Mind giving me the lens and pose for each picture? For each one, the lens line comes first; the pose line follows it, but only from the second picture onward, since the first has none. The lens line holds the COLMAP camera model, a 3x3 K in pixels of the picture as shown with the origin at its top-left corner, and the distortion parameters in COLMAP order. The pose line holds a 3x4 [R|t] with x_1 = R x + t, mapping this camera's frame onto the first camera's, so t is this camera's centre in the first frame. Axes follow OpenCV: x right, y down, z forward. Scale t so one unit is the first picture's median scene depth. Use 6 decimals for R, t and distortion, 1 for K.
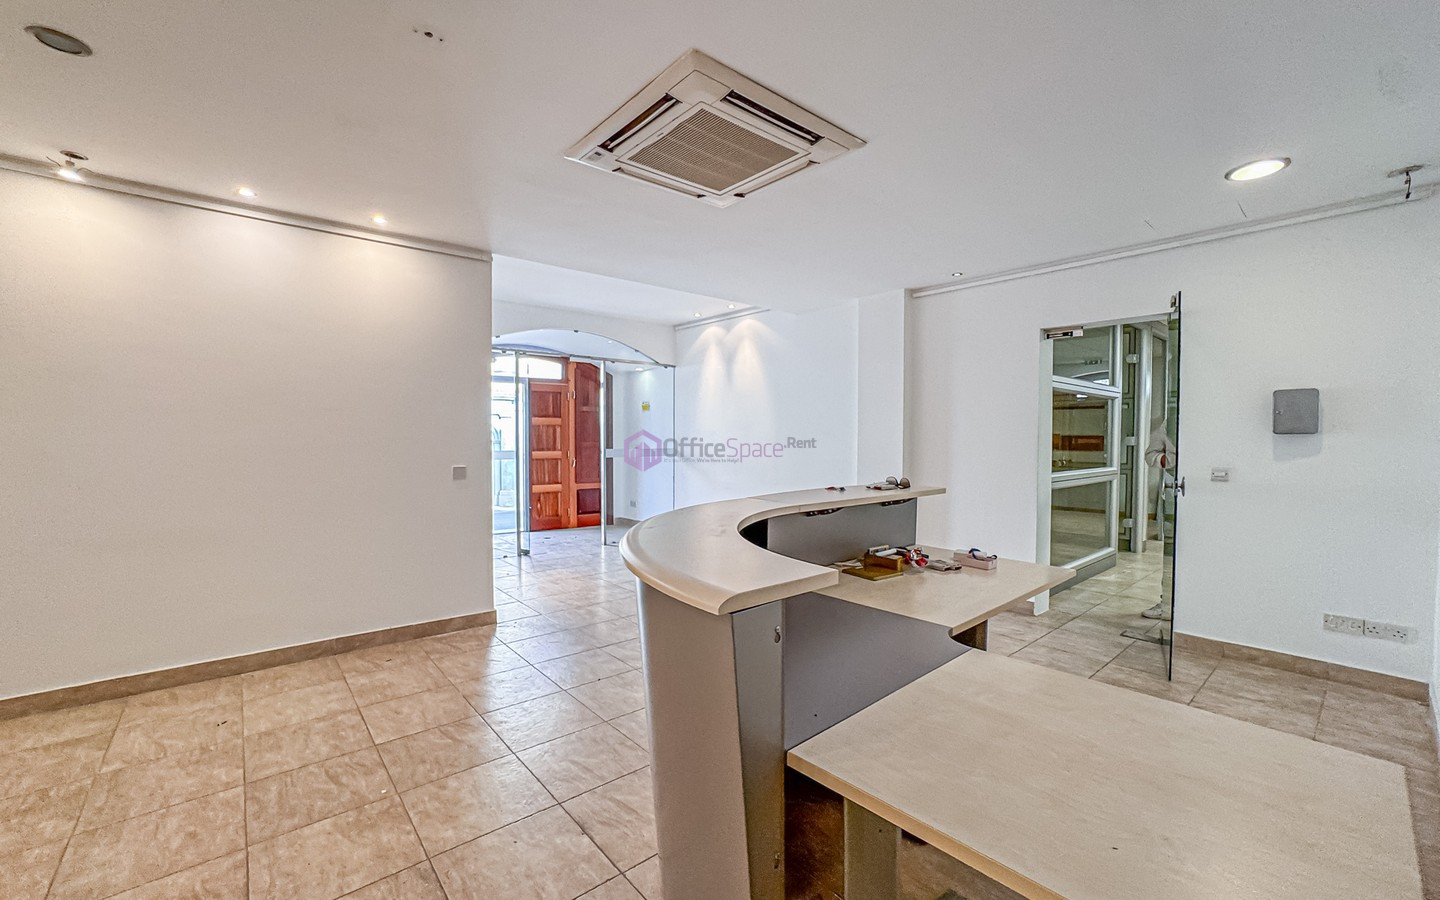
lens RADIAL K [[582.8, 0, 722.3], [0, 582.8, 445.6], [0, 0, 1]] dist [-0.015391, 0.006870]
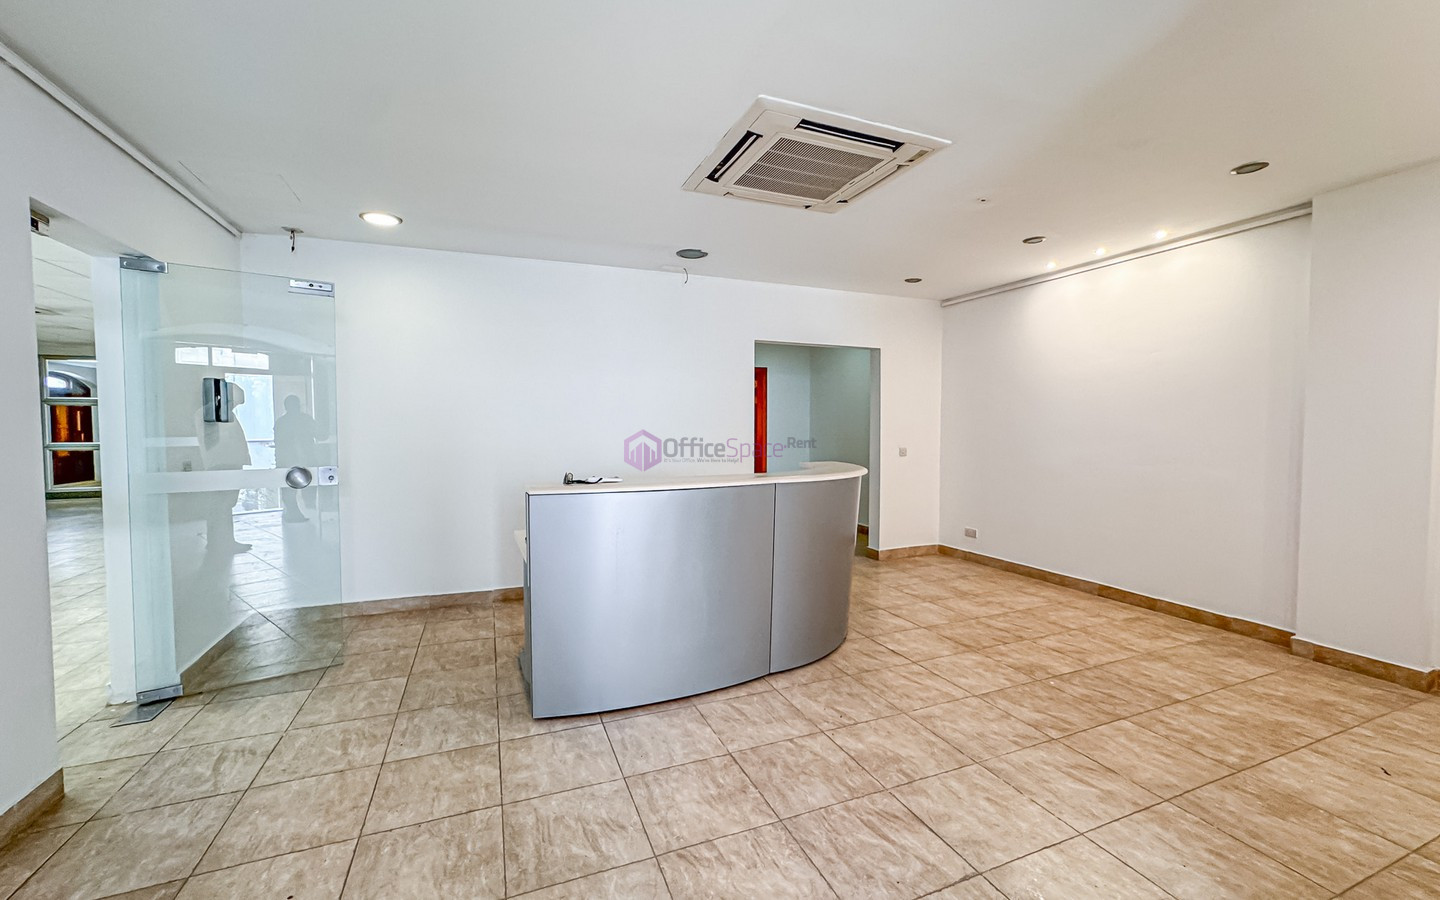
lens RADIAL K [[582.8, 0, 717.4], [0, 582.8, 448.1], [0, 0, 1]] dist [-0.015391, 0.006870]
pose [[-0.946117, -0.013497, 0.323542, -0.193629], [0.004000, 0.998568, 0.053355, -0.027783], [-0.323799, 0.051774, -0.944708, 1.821801]]
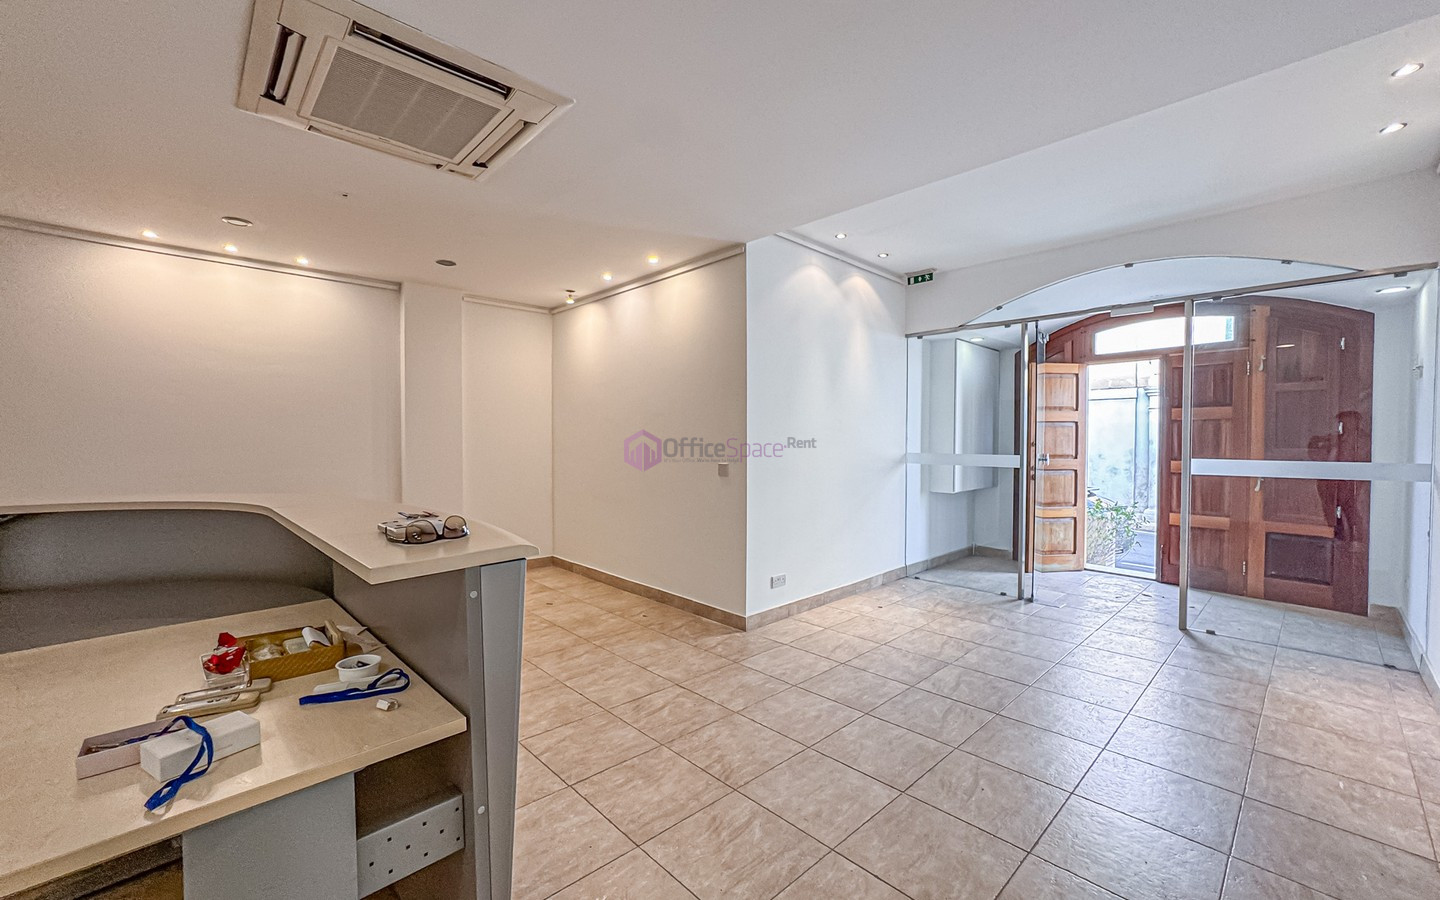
lens RADIAL K [[582.8, 0, 725.3], [0, 582.8, 451.4], [0, 0, 1]] dist [-0.015391, 0.006870]
pose [[0.058140, 0.014557, -0.998202, 0.761066], [-0.017999, 0.999746, 0.013531, -0.001180], [0.998146, 0.017180, 0.058388, 1.238196]]
